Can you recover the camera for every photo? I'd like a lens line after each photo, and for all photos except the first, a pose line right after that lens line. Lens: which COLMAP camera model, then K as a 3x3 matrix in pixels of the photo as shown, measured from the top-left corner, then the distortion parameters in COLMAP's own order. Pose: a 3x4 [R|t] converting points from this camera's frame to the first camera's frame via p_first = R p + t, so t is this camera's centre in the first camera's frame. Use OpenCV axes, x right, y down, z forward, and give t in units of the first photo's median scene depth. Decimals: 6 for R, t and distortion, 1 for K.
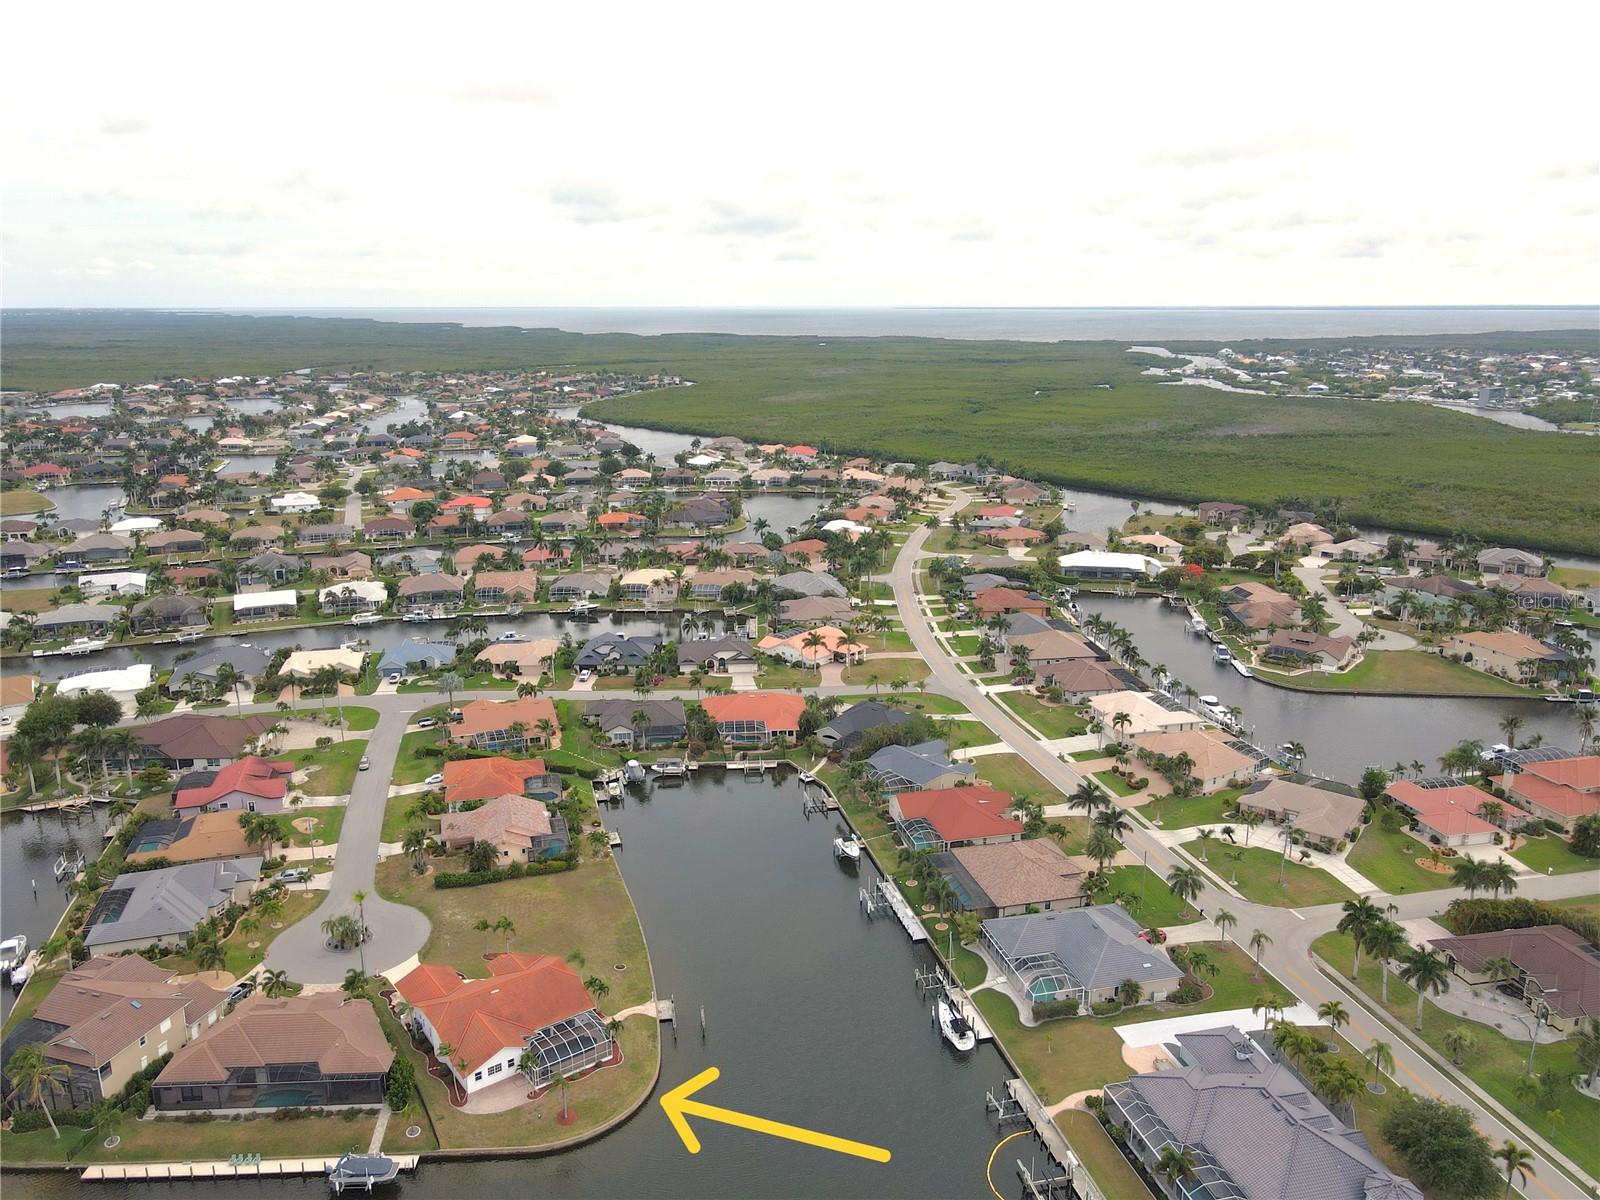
lens RADIAL K [[1178.6, 0, 800.0], [0, 1178.6, 600.0], [0, 0, 1]] dist [-0.007269, 0.039367]
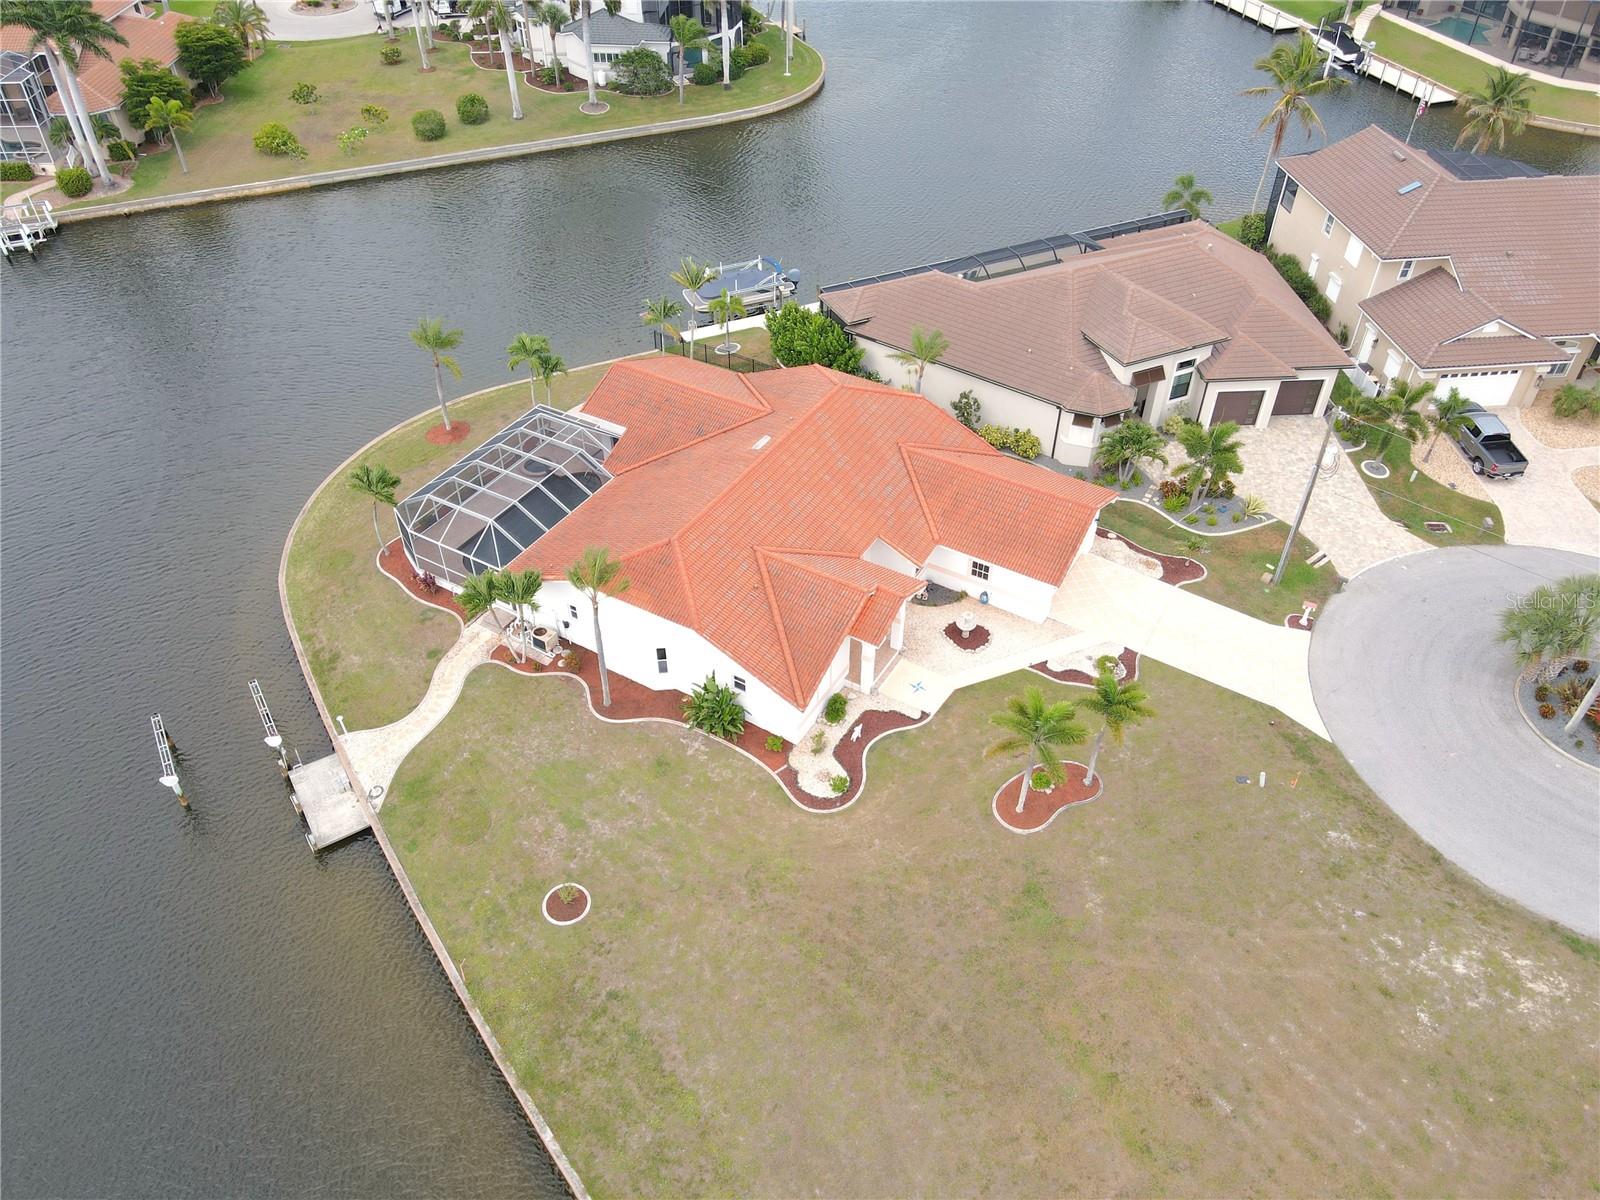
lens RADIAL K [[1178.6, 0, 800.0], [0, 1178.6, 600.0], [0, 0, 1]] dist [-0.007269, 0.039367]
pose [[-0.922749, 0.257717, -0.286561, -0.100819], [-0.090866, 0.577099, 0.811604, 0.049319], [0.374538, 0.774945, -0.509099, 0.771350]]
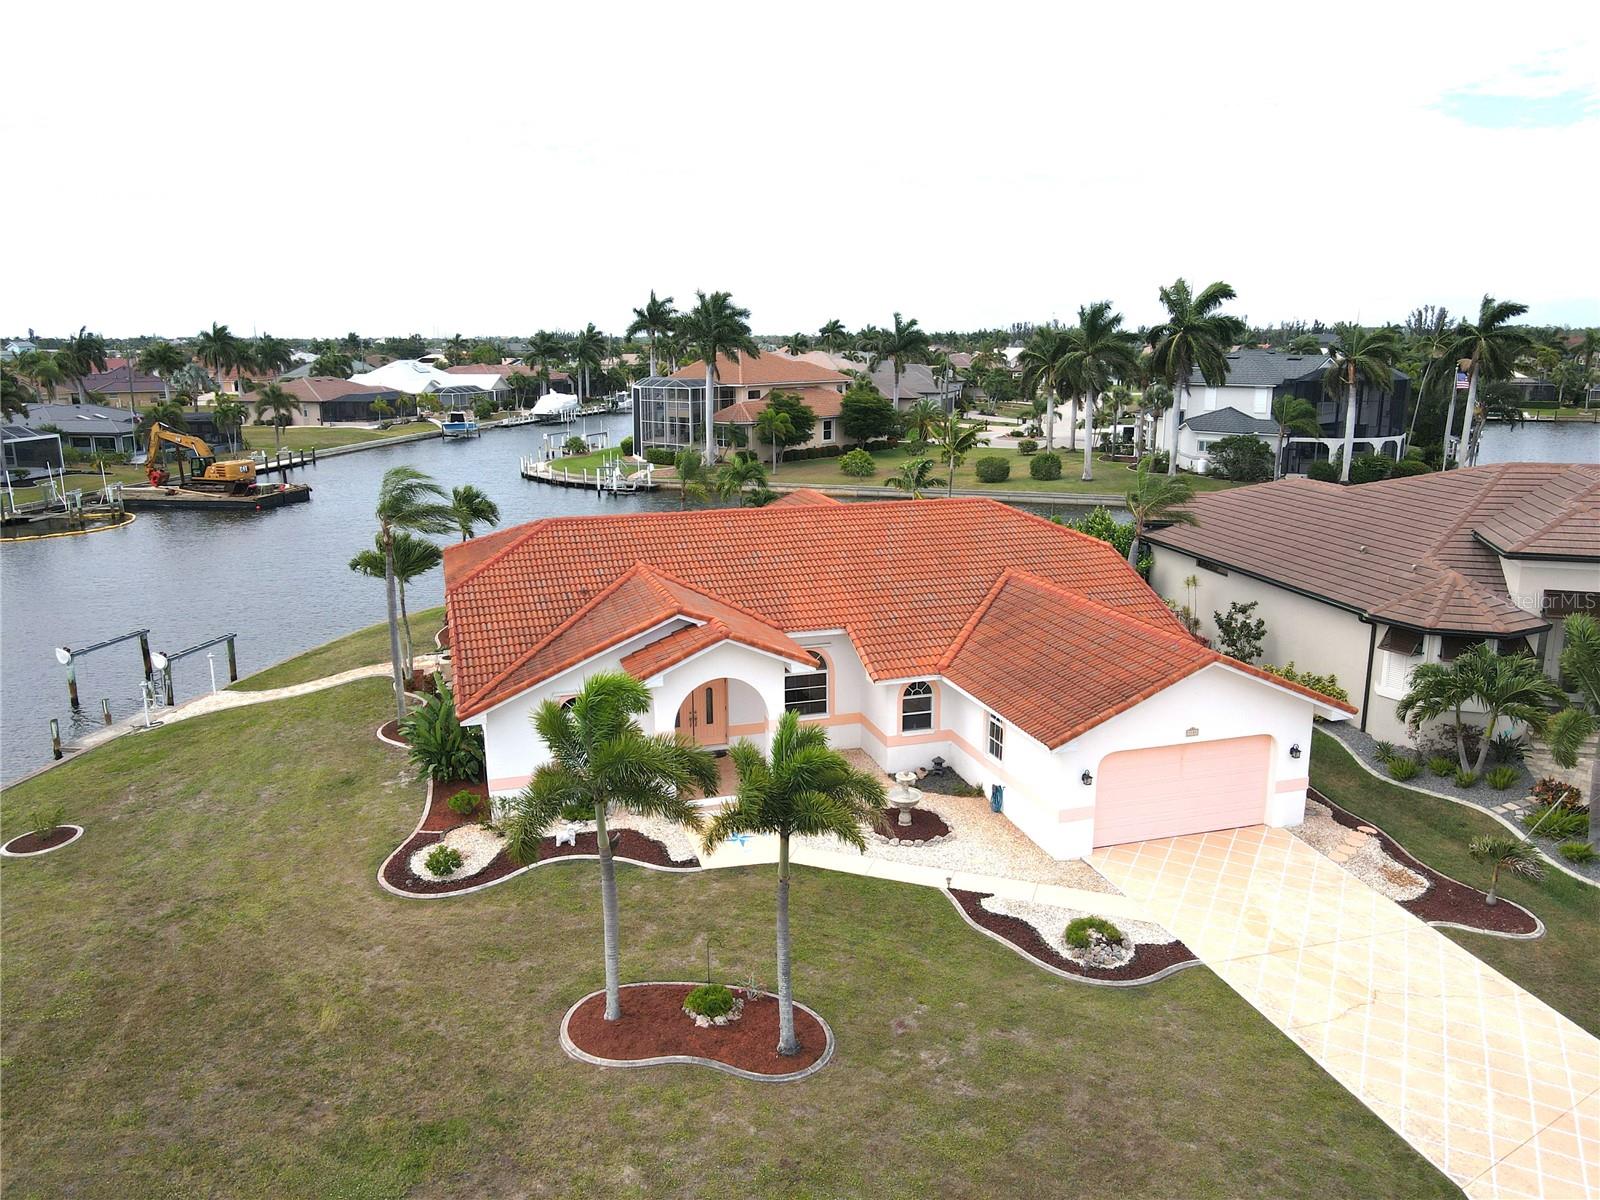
lens RADIAL K [[1178.6, 0, 800.0], [0, 1178.6, 600.0], [0, 0, 1]] dist [-0.007269, 0.039367]
pose [[-0.941469, -0.066583, 0.330459, -0.214953], [0.089621, 0.895583, 0.435774, 0.154325], [-0.324969, 0.439884, -0.837196, 0.767705]]
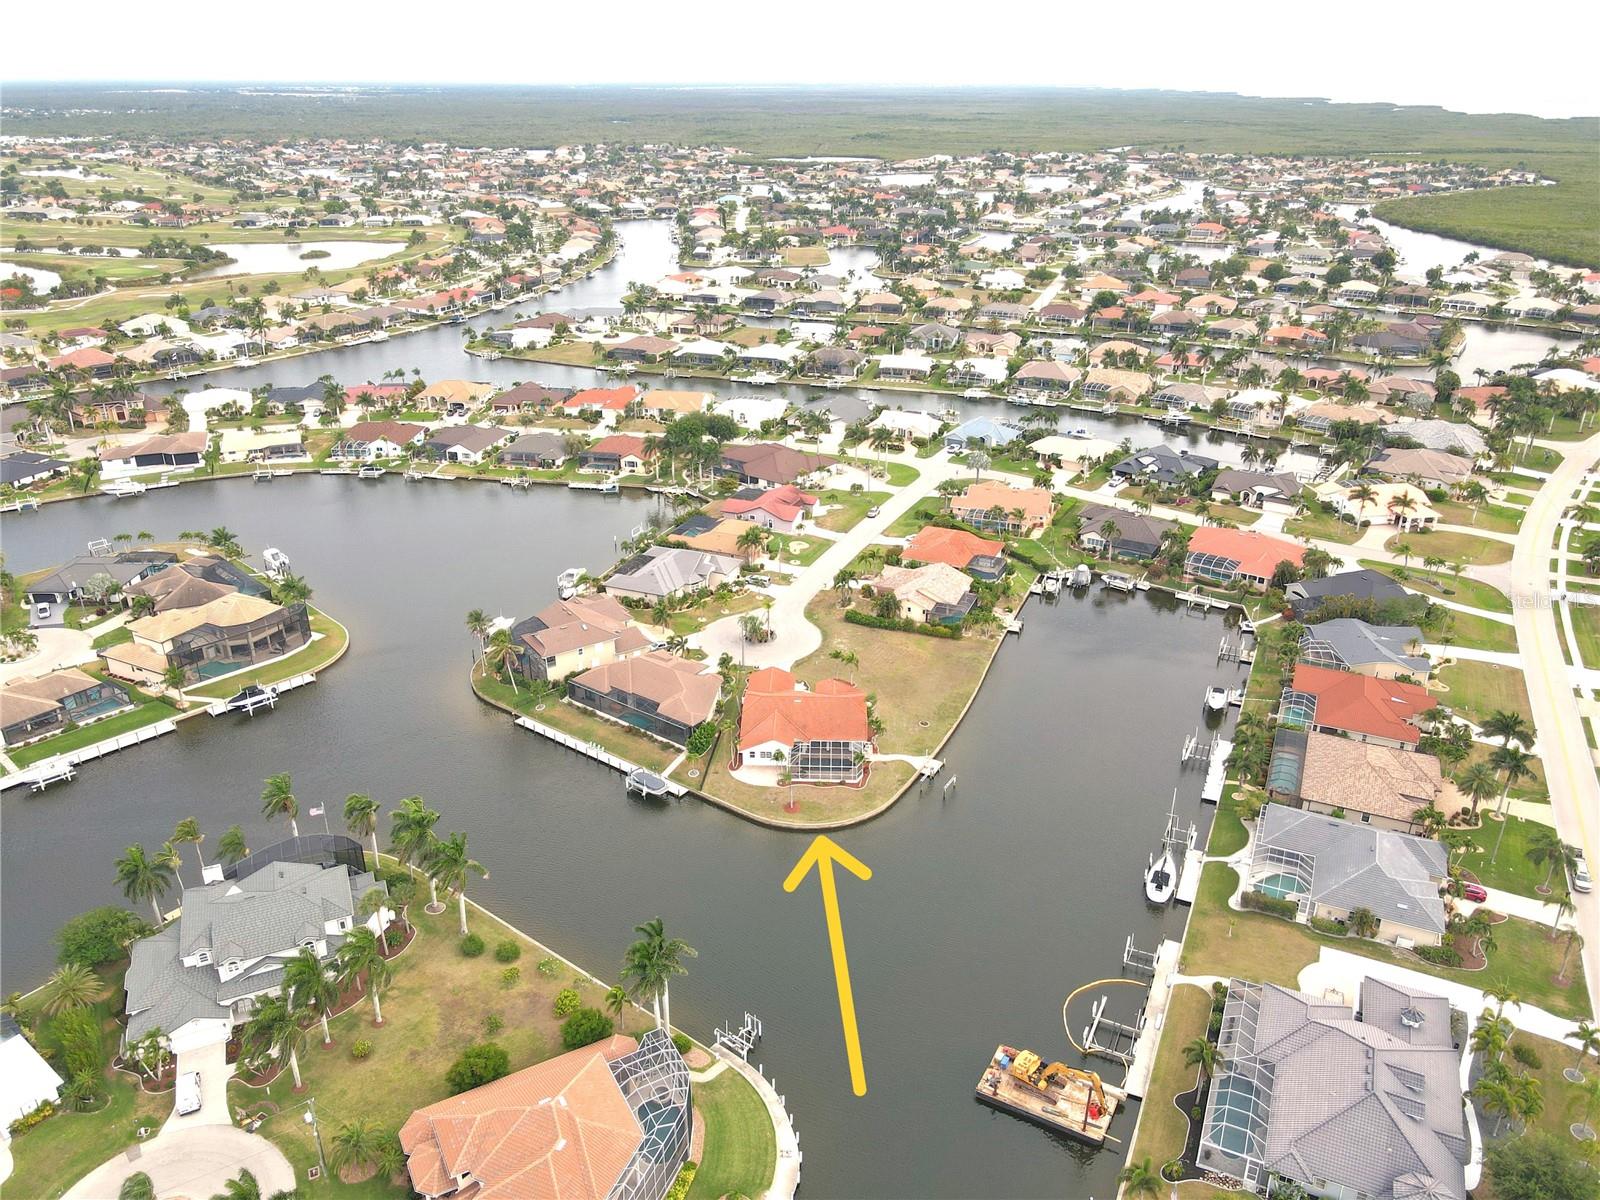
lens RADIAL K [[1178.6, 0, 800.0], [0, 1178.6, 600.0], [0, 0, 1]] dist [-0.007269, 0.039367]
pose [[0.780287, 0.259040, -0.569254, 0.258689], [-0.157880, 0.962298, 0.221487, -0.023744], [0.605166, -0.082950, 0.791766, 0.030413]]
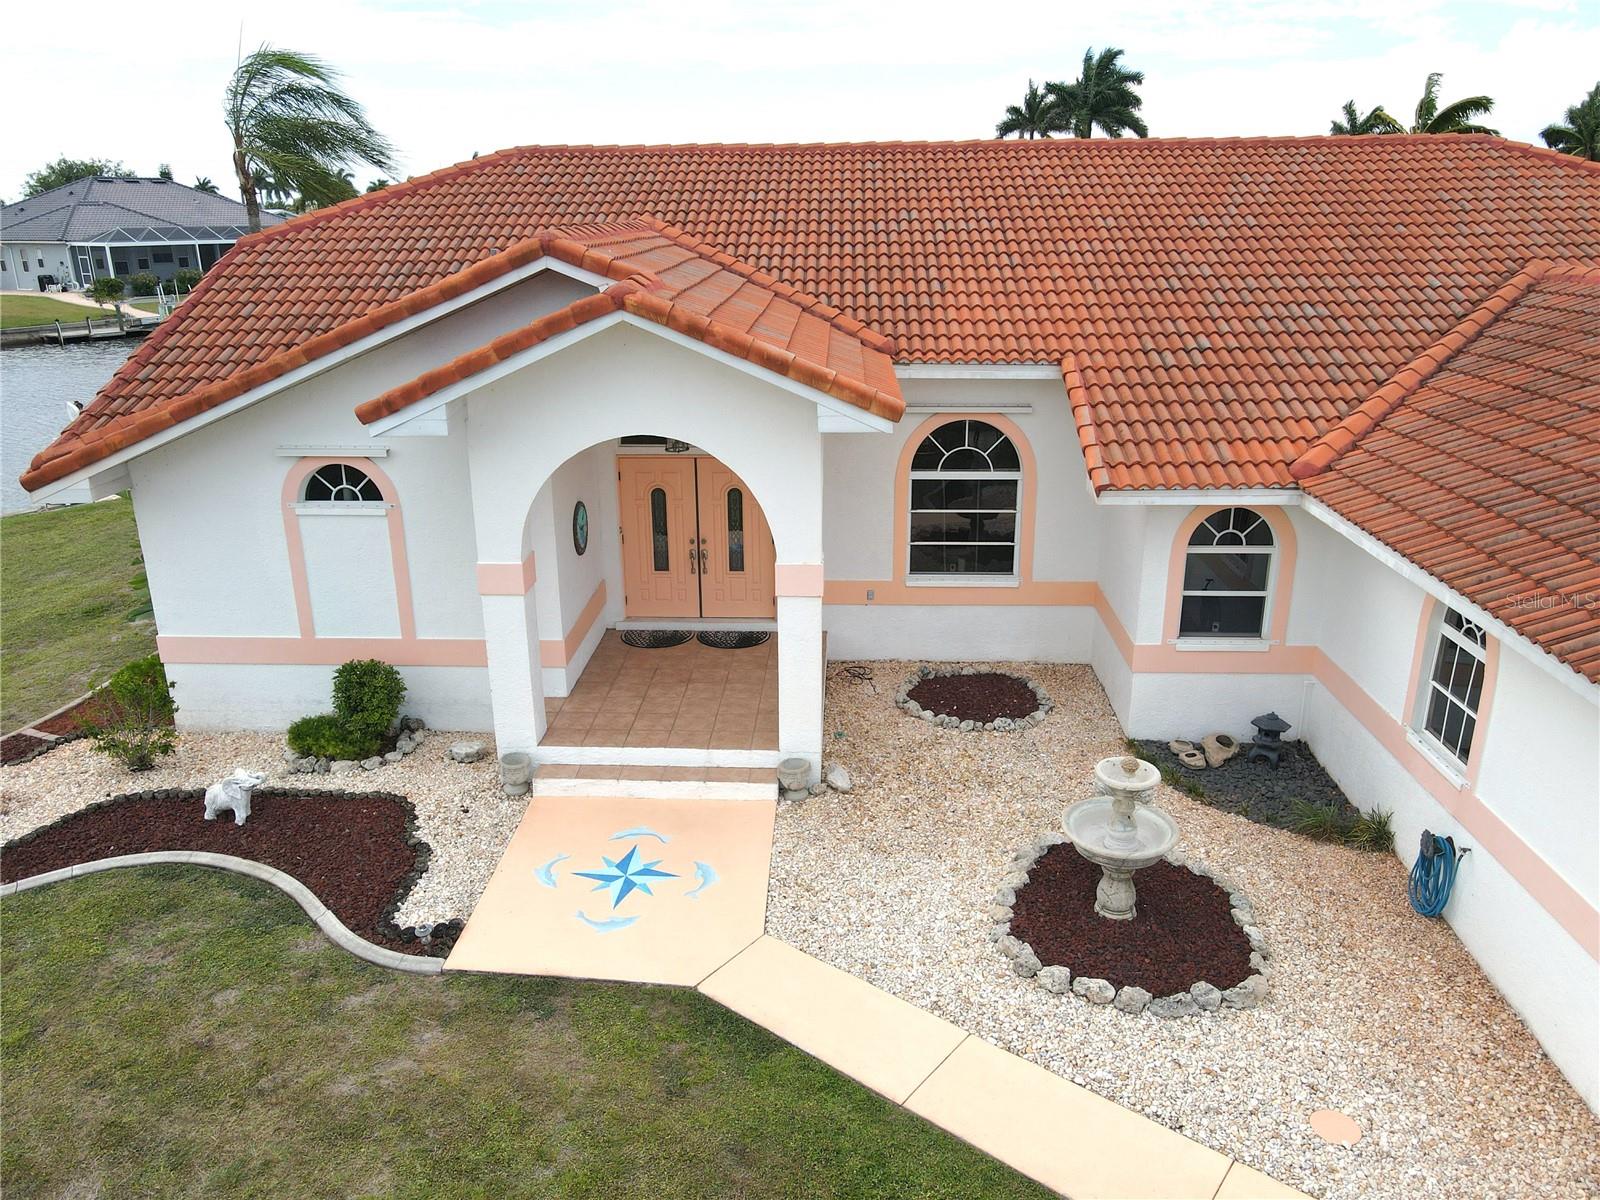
lens RADIAL K [[1178.6, 0, 800.0], [0, 1178.6, 600.0], [0, 0, 1]] dist [-0.007269, 0.039367]
pose [[-0.773508, -0.191871, 0.604045, -0.201388], [0.164792, 0.859406, 0.484009, 0.195707], [-0.611987, 0.473927, -0.633139, 0.703961]]
